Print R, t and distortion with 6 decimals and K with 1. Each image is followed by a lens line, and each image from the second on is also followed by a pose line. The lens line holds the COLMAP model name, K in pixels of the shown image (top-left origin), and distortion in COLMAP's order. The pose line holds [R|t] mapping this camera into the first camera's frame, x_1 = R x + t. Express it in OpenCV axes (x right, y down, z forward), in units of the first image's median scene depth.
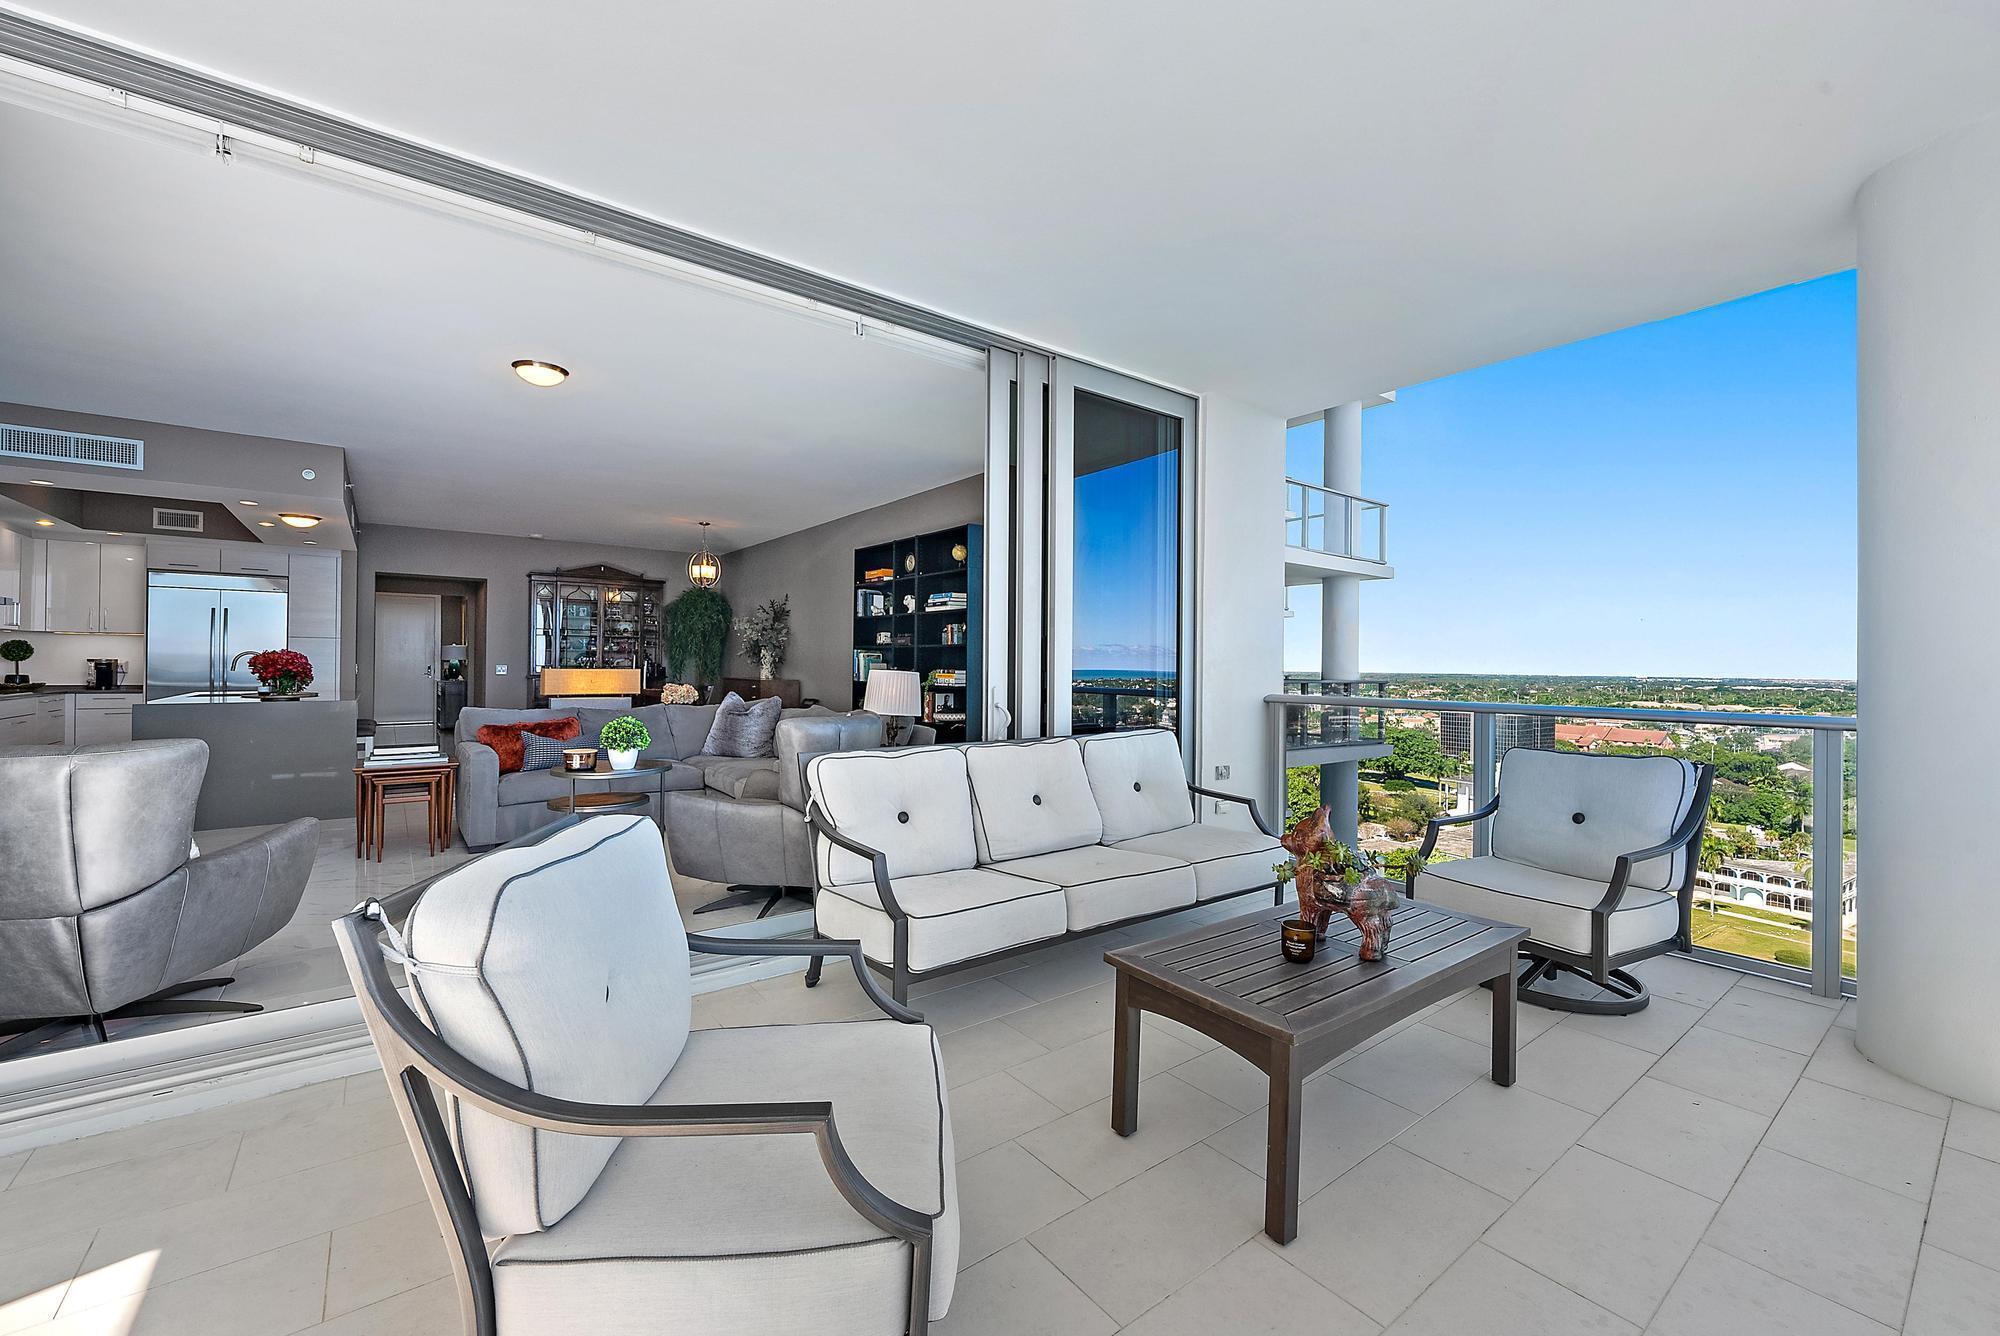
lens RADIAL K [[812.6, 0, 1017.6], [0, 812.6, 661.6], [0, 0, 1]] dist [-0.002495, 0.000212]
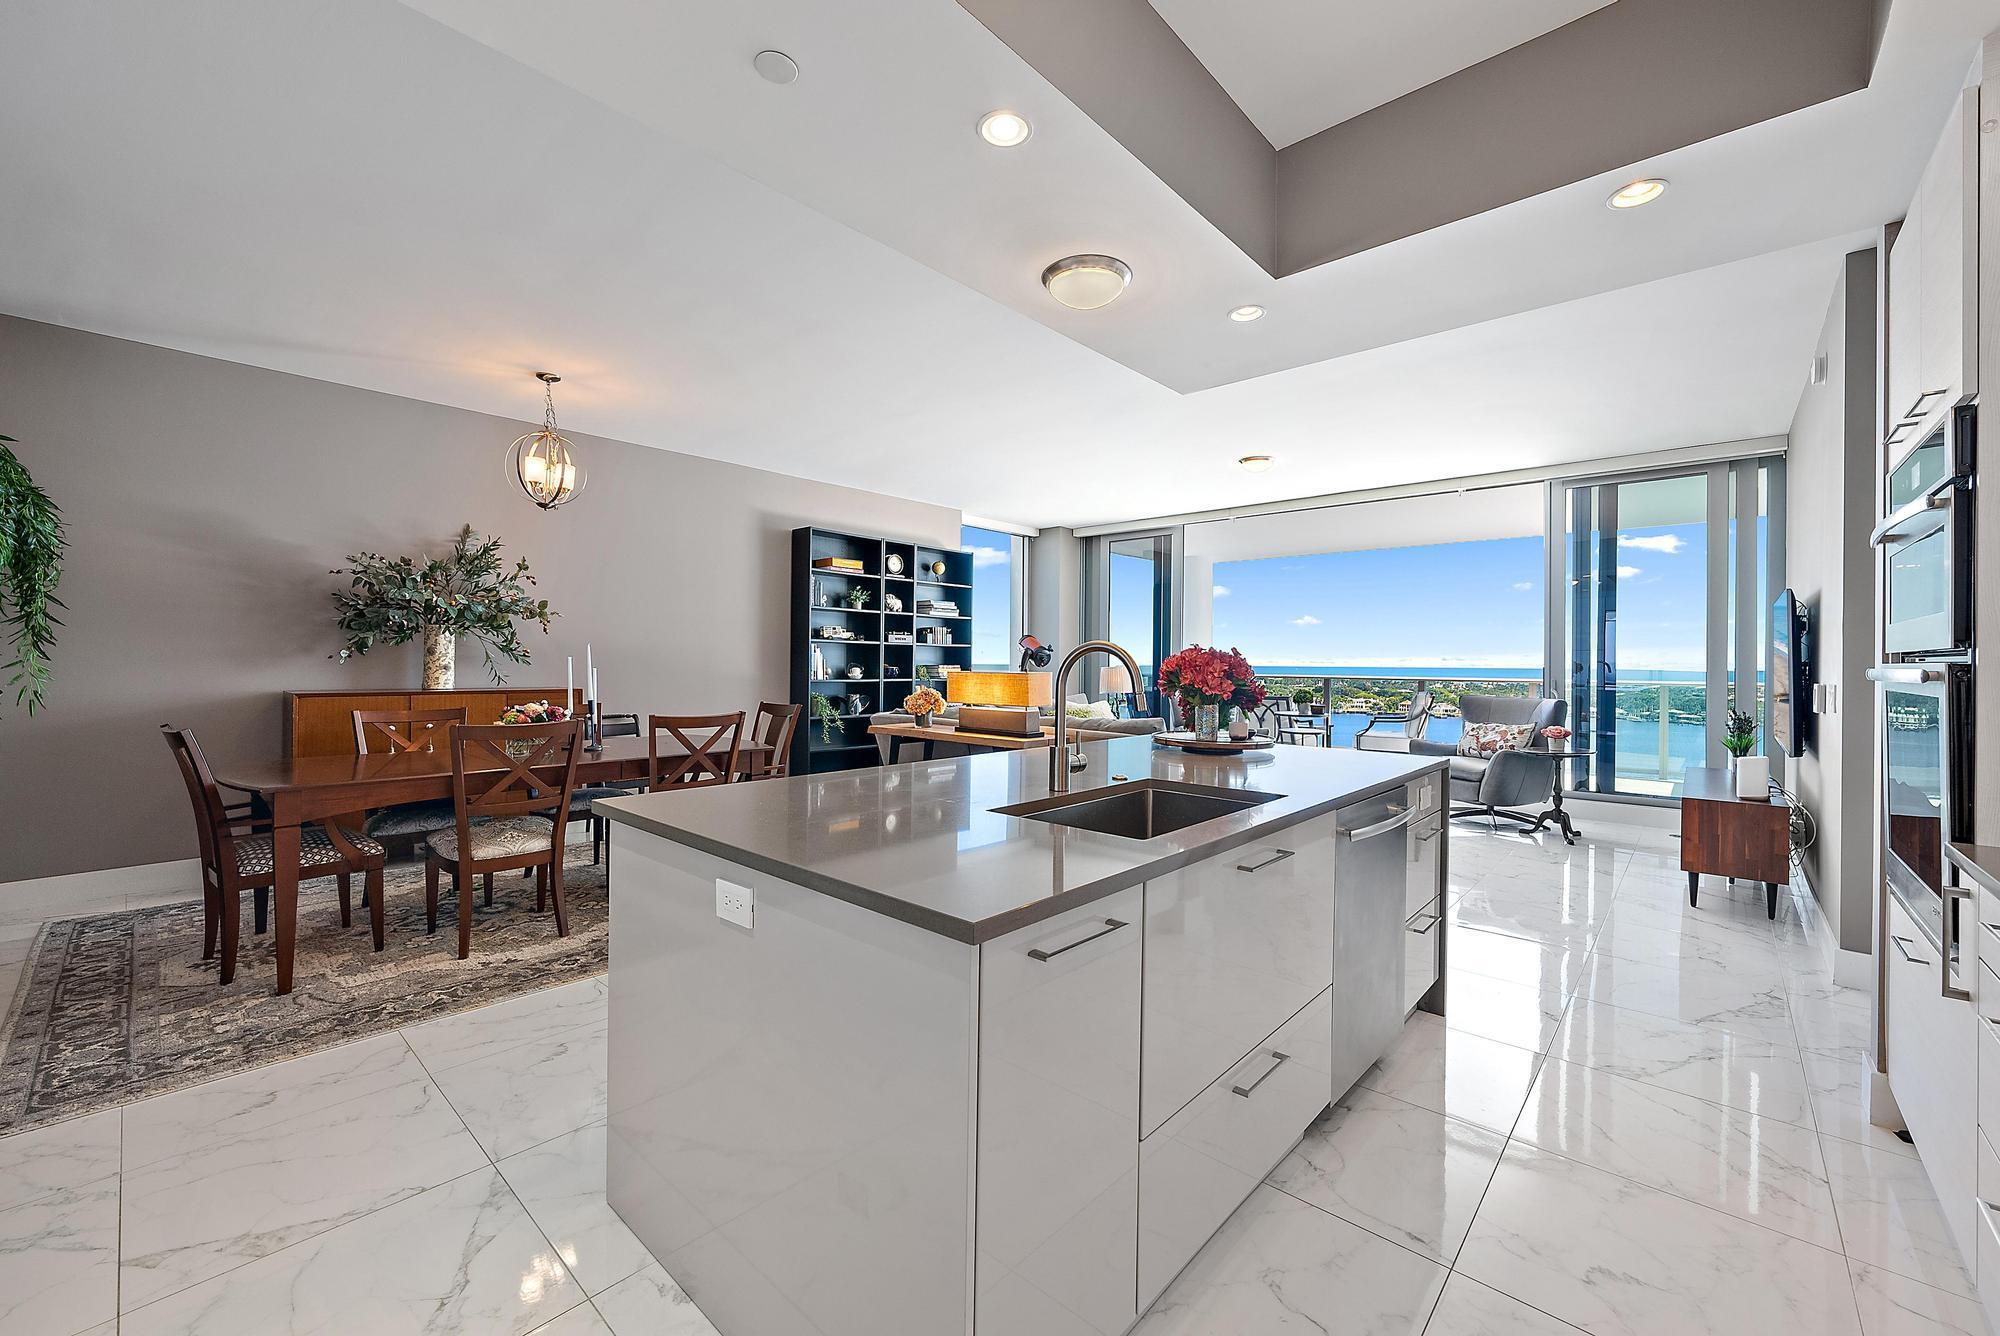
lens RADIAL K [[792.2, 0, 1005.6], [0, 792.2, 663.6], [0, 0, 1]] dist [-0.001162, 0.000352]
pose [[-0.171361, -0.013955, 0.985110, -1.059307], [-0.014703, 0.999825, 0.011606, -0.006536], [-0.985099, -0.012495, -0.171536, 0.937737]]
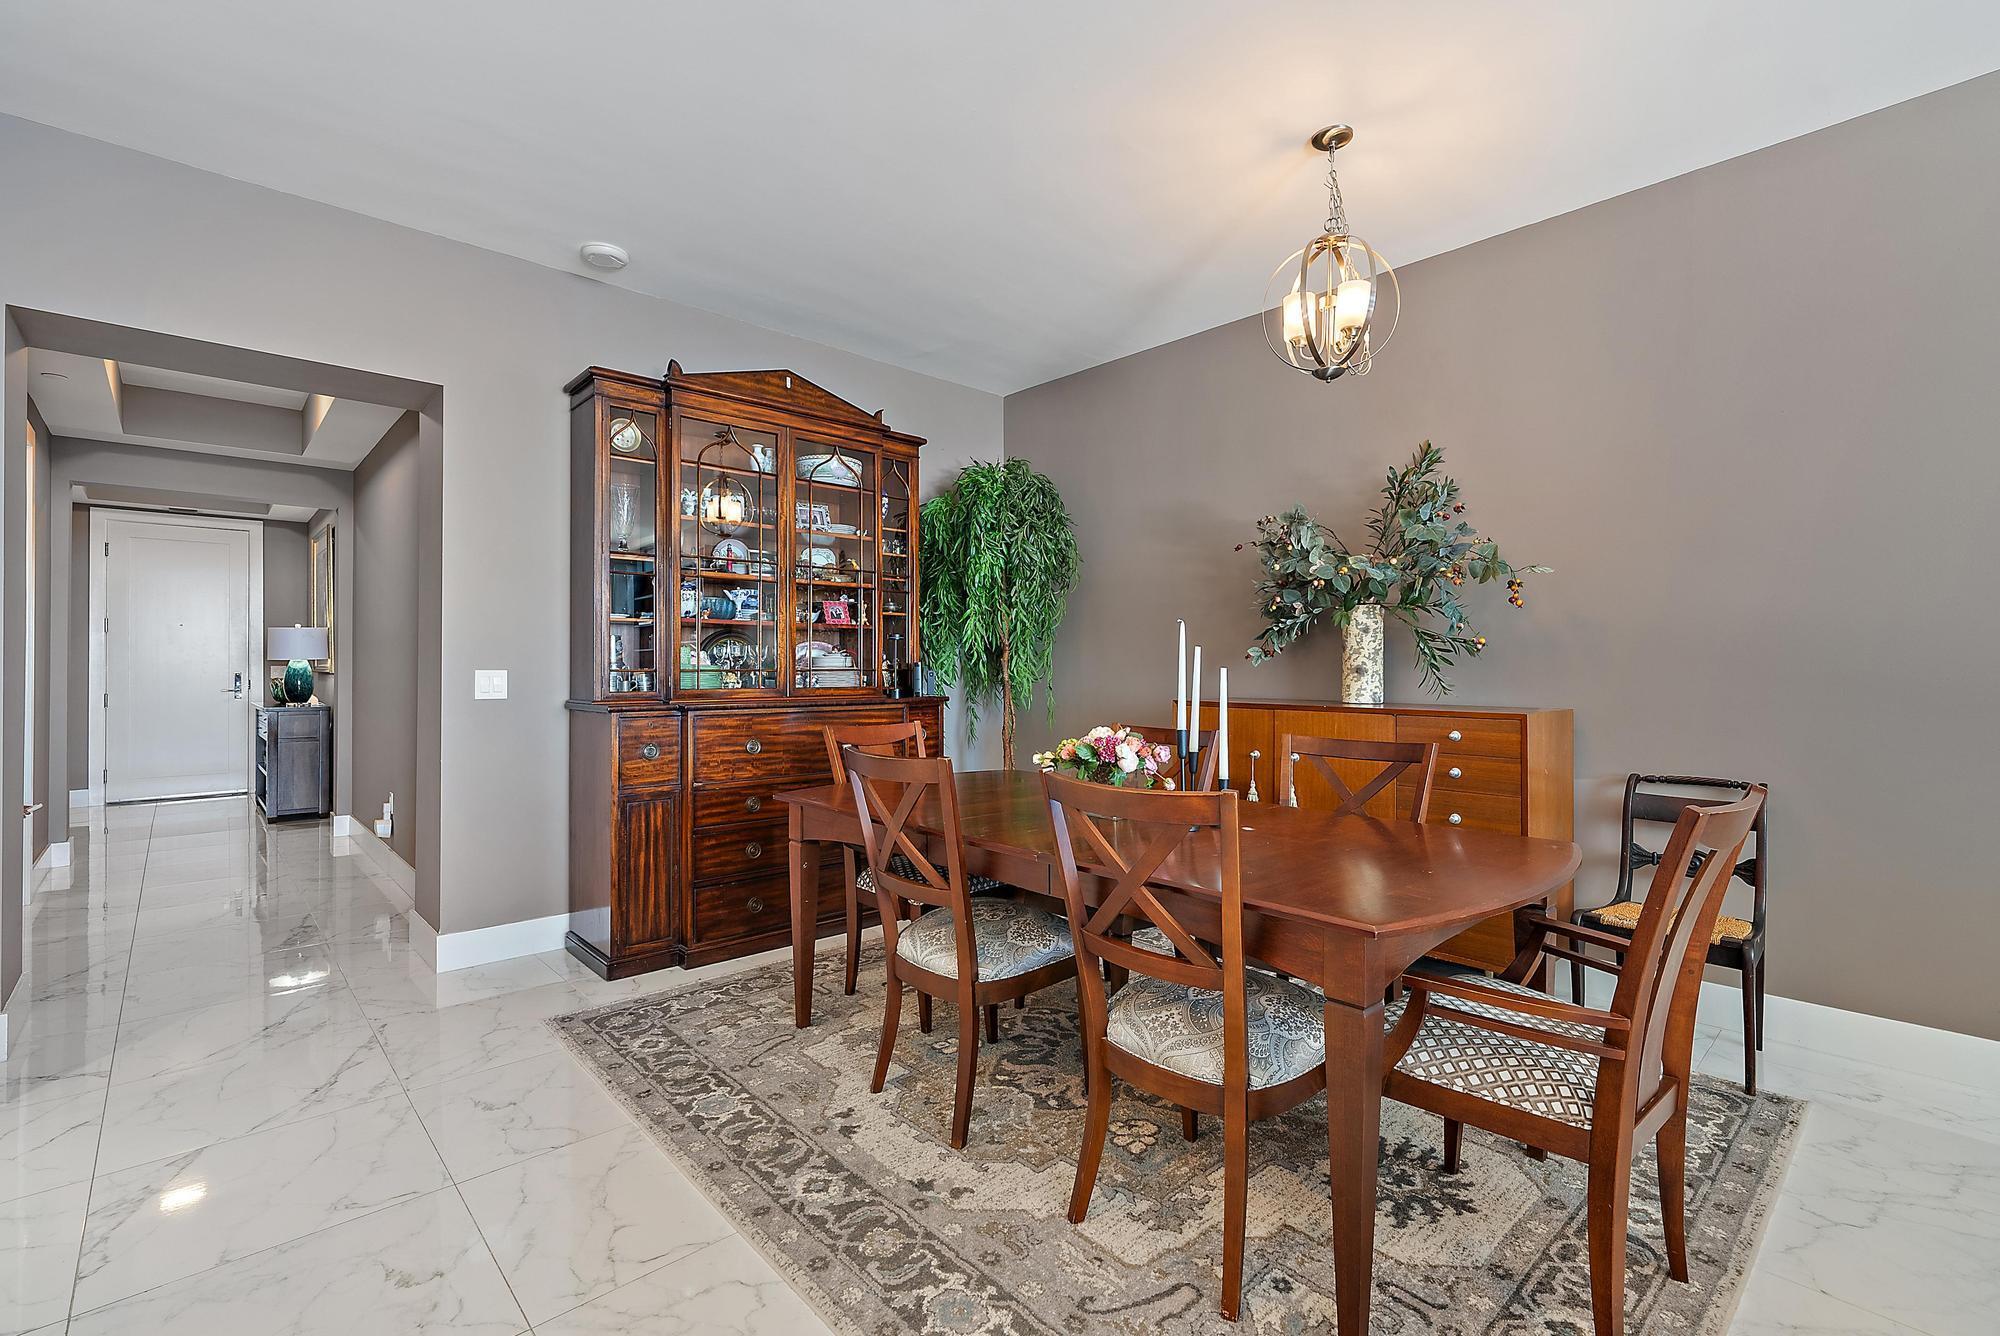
lens RADIAL K [[882.1, 0, 1001.9], [0, 882.1, 658.9], [0, 0, 1]] dist [-0.000183, -0.000055]
pose [[0.996078, -0.008783, 0.088038, -0.604503], [0.009022, 0.999957, -0.002314, 0.003449], [-0.088014, 0.003099, 0.996114, 0.830952]]
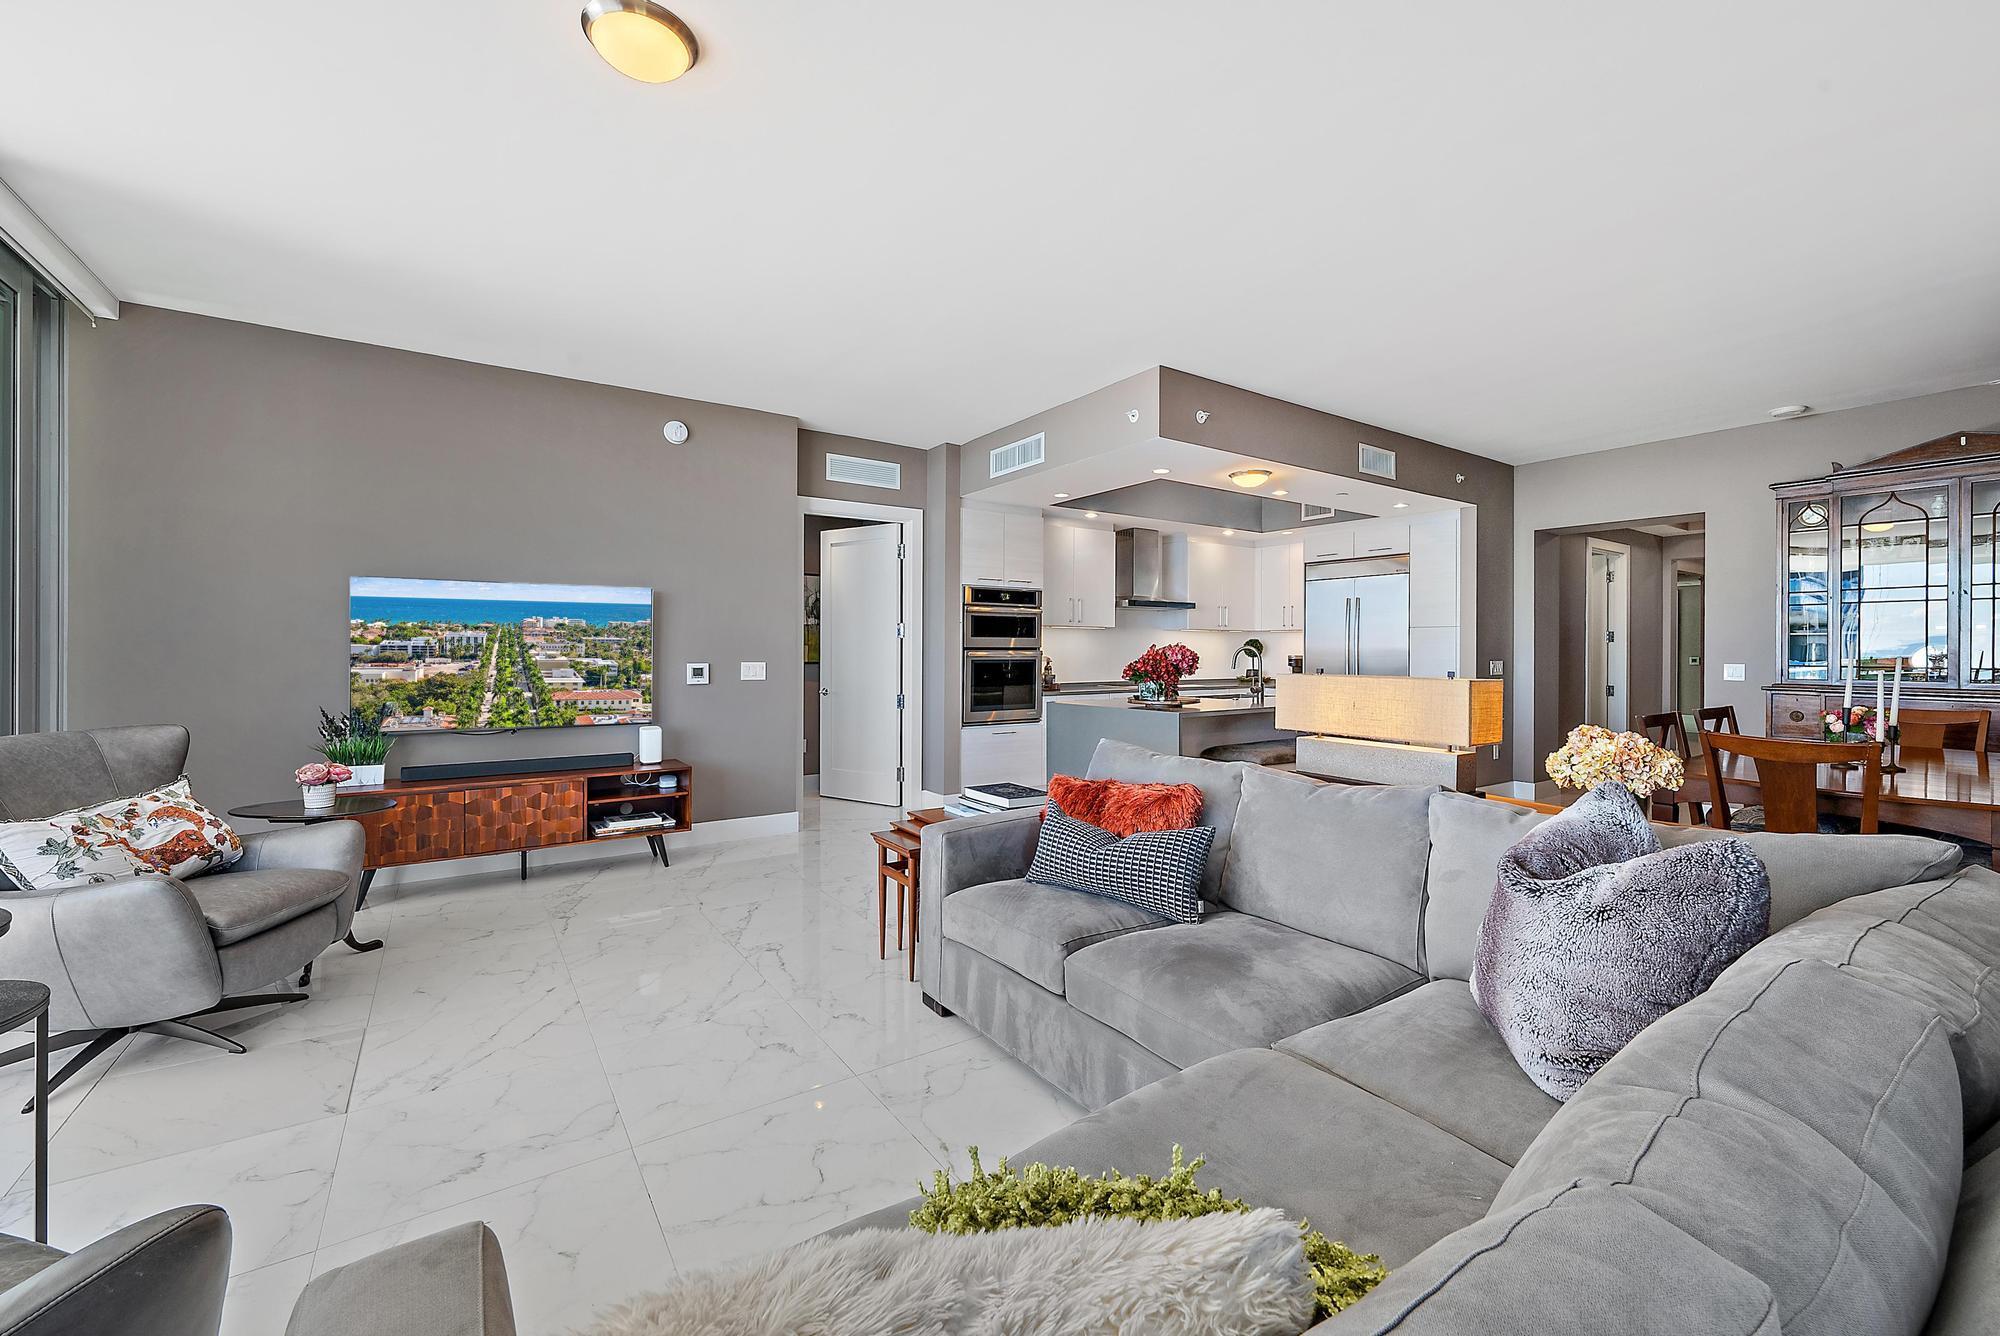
lens RADIAL K [[803.7, 0, 1004.9], [0, 803.7, 651.0], [0, 0, 1]] dist [0.001396, 0.000060]
pose [[-0.062639, -0.007324, -0.998009, -0.080552], [0.001113, 0.999972, -0.007408, -0.001626], [0.998036, -0.001574, -0.062629, 0.695291]]
